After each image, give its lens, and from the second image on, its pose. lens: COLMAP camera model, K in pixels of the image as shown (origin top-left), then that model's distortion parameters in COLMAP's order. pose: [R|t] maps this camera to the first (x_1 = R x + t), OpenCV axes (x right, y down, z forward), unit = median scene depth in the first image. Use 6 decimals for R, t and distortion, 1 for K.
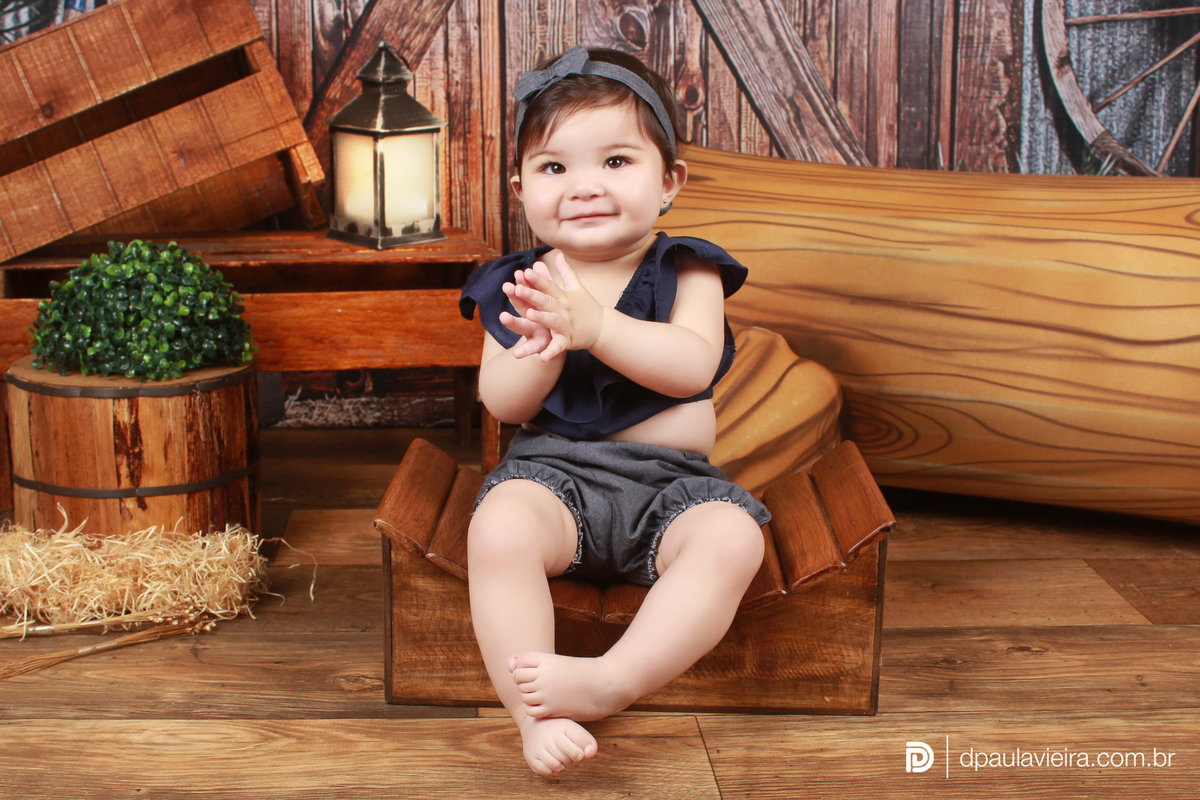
lens RADIAL K [[1738.1, 0, 547.0], [0, 1738.1, 470.4], [0, 0, 1]] dist [-0.090299, 0.076868]
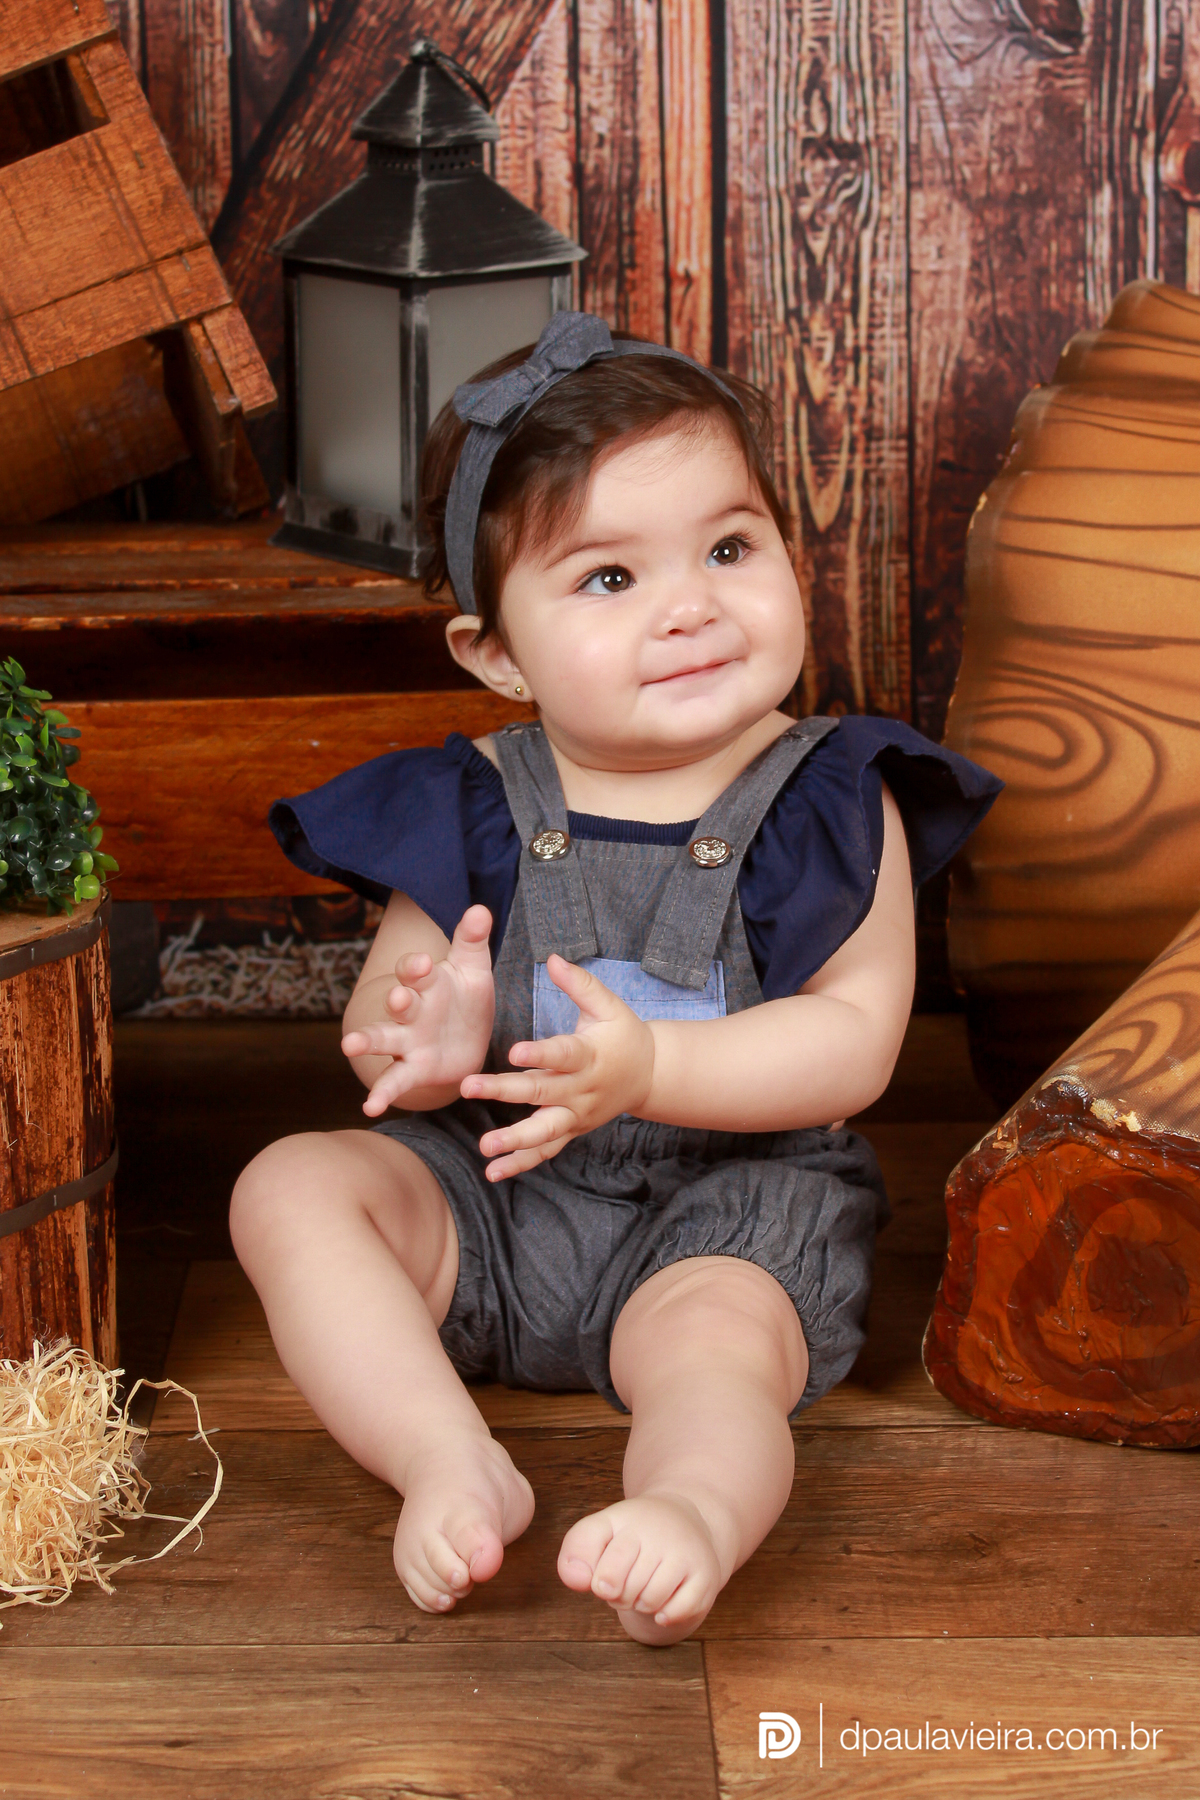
lens RADIAL K [[4041.9, 0, 668.3], [0, 4041.9, 839.3], [0, 0, 1]] dist [0.008927, 0.140919]
pose [[0.999948, -0.001964, -0.010048, -0.028001], [0.001629, 0.999446, -0.033236, -0.035379], [0.010108, 0.033218, 0.999397, 0.090976]]
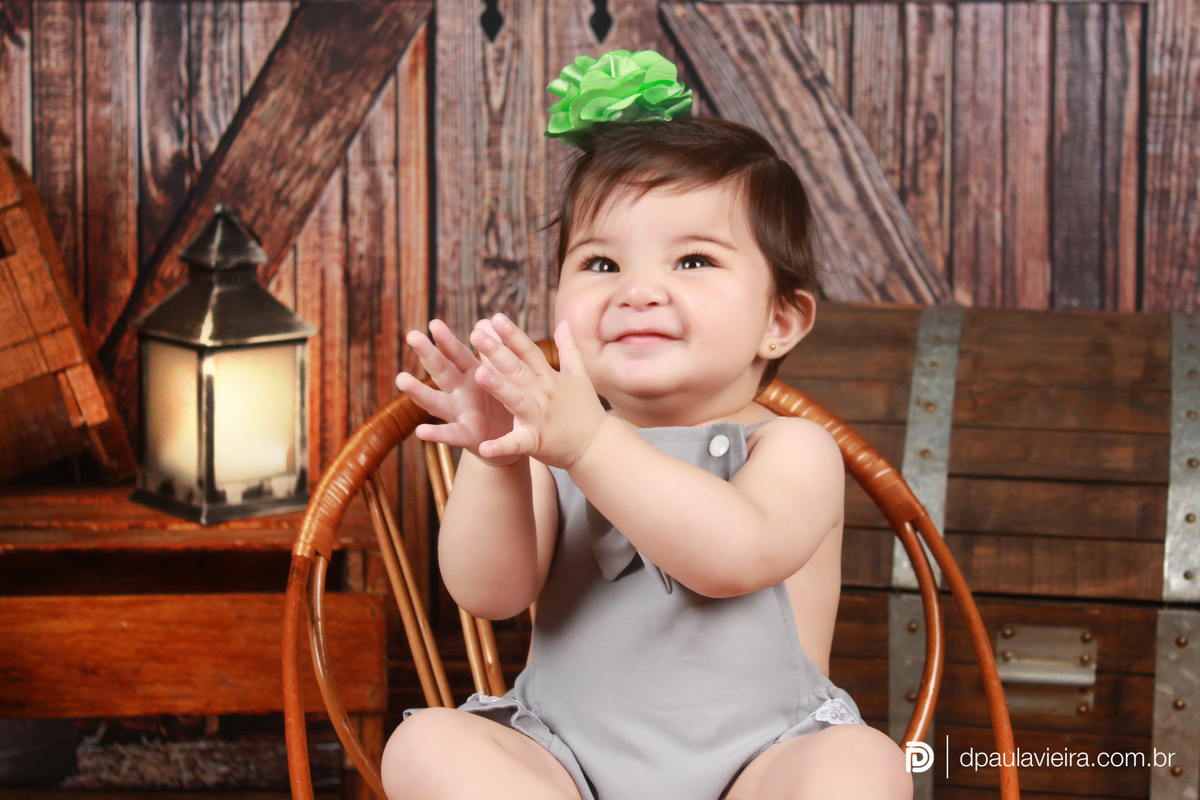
lens RADIAL K [[2759.8, 0, 635.7], [0, 2759.8, 369.0], [0, 0, 1]] dist [0.047226, 0.062336]
pose [[0.999068, 0.014319, -0.040716, 0.093985], [-0.019794, 0.990314, -0.137425, -0.042319], [0.038354, 0.138103, 0.989675, -0.013787]]
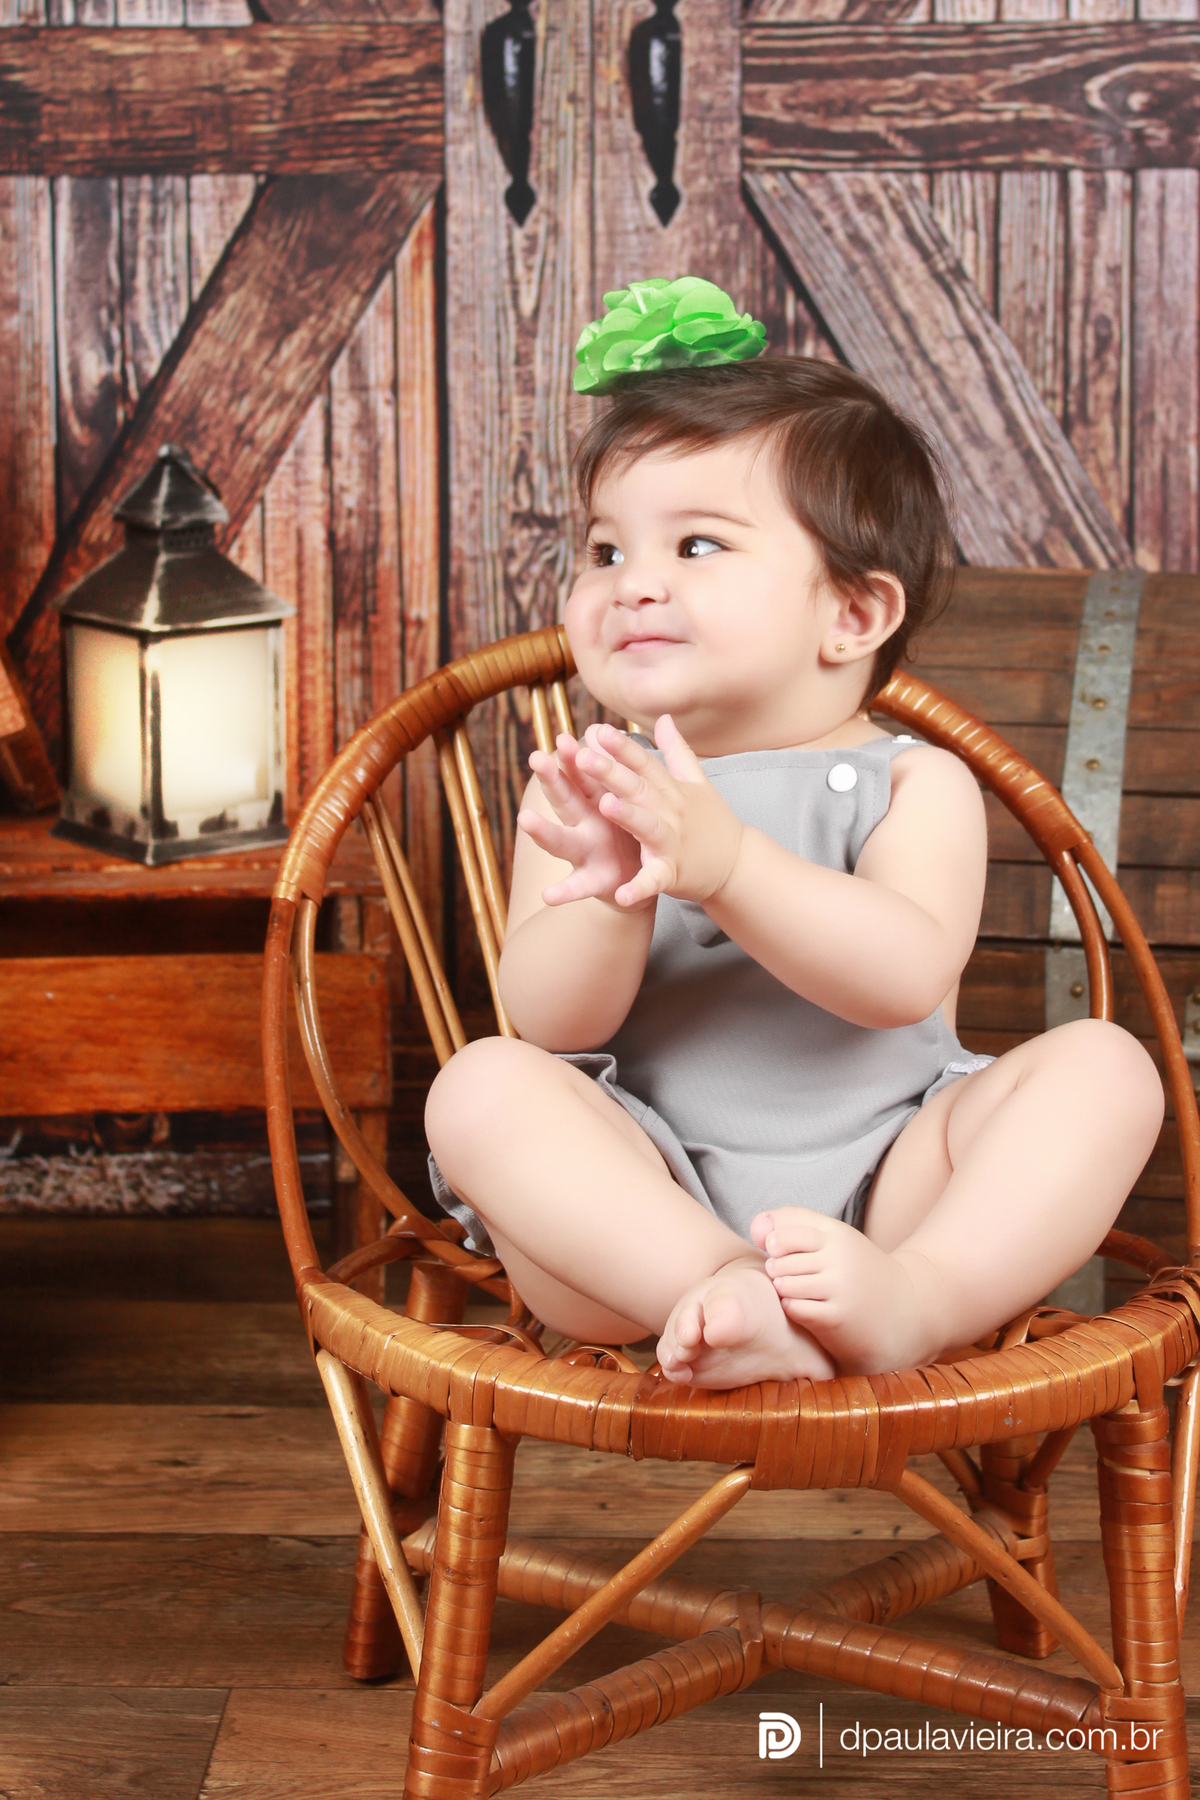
lens RADIAL K [[3846.1, 0, 691.5], [0, 3846.1, 766.3], [0, 0, 1]] dist [-0.017829, 0.260883]
pose [[0.998836, 0.007978, -0.047576, 0.097502], [-0.013228, 0.993724, -0.111072, -0.032893], [0.046392, 0.111572, 0.992673, -0.068682]]
